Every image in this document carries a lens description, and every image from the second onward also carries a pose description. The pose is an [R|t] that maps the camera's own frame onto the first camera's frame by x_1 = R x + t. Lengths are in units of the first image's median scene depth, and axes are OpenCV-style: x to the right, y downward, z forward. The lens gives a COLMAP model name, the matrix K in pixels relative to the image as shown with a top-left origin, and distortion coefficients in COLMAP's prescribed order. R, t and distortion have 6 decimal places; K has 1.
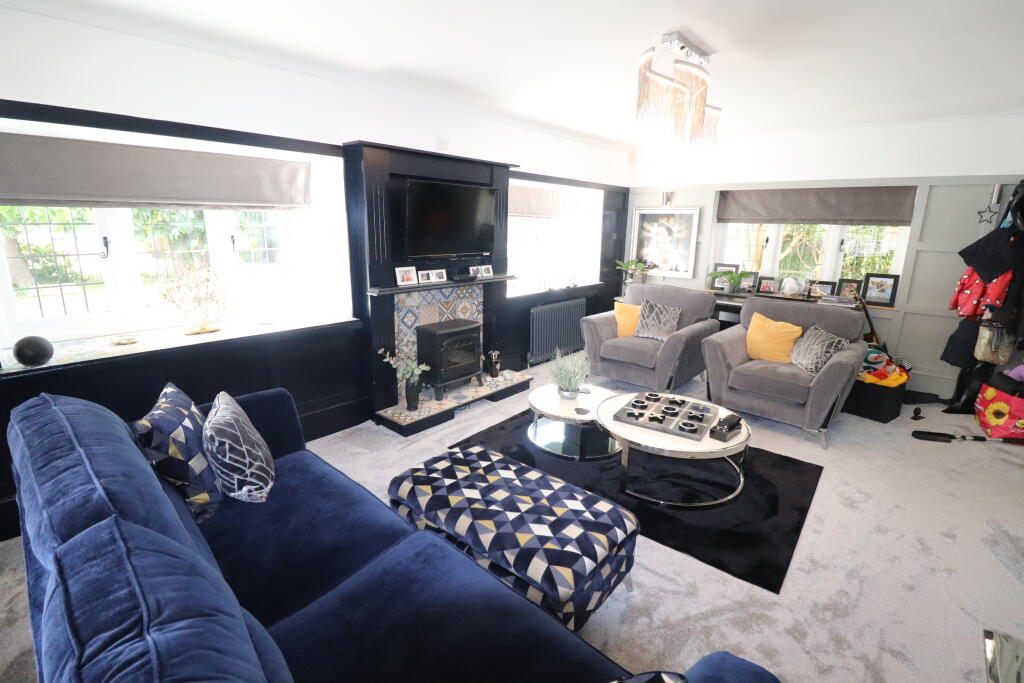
lens RADIAL K [[475.9, 0, 505.2], [0, 475.9, 335.3], [0, 0, 1]] dist [-0.003272, -0.000337]
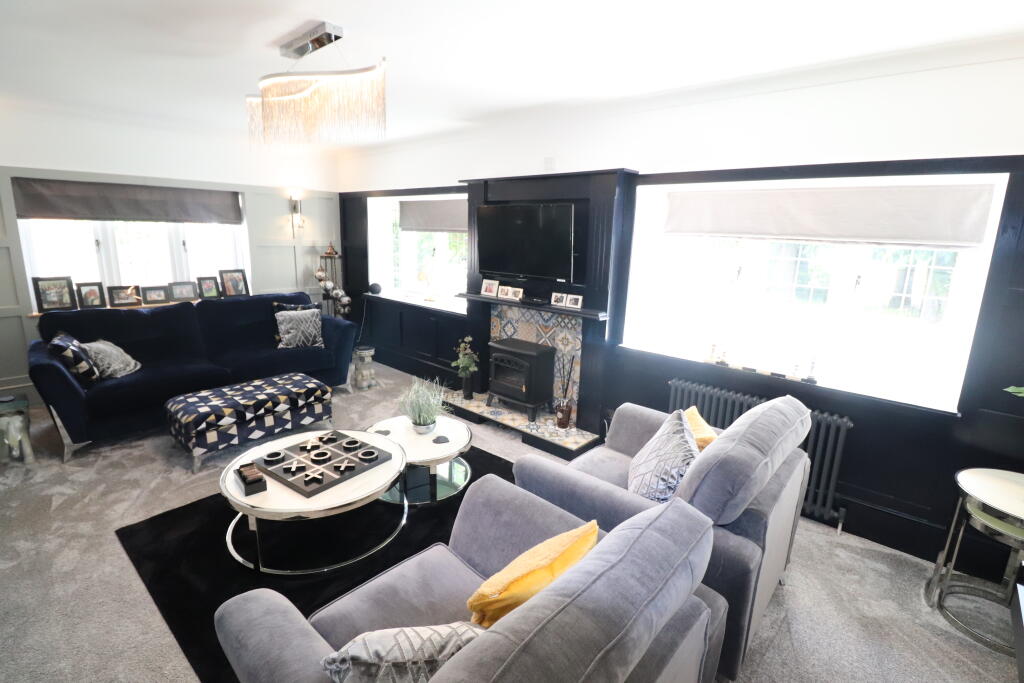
lens RADIAL K [[475.9, 0, 506.3], [0, 475.9, 341.7], [0, 0, 1]] dist [-0.003272, -0.000337]
pose [[-0.010105, 0.206704, -0.978351, 0.842066], [-0.260023, 0.944200, 0.202174, -0.217974], [0.965549, 0.256437, 0.044207, 0.909742]]
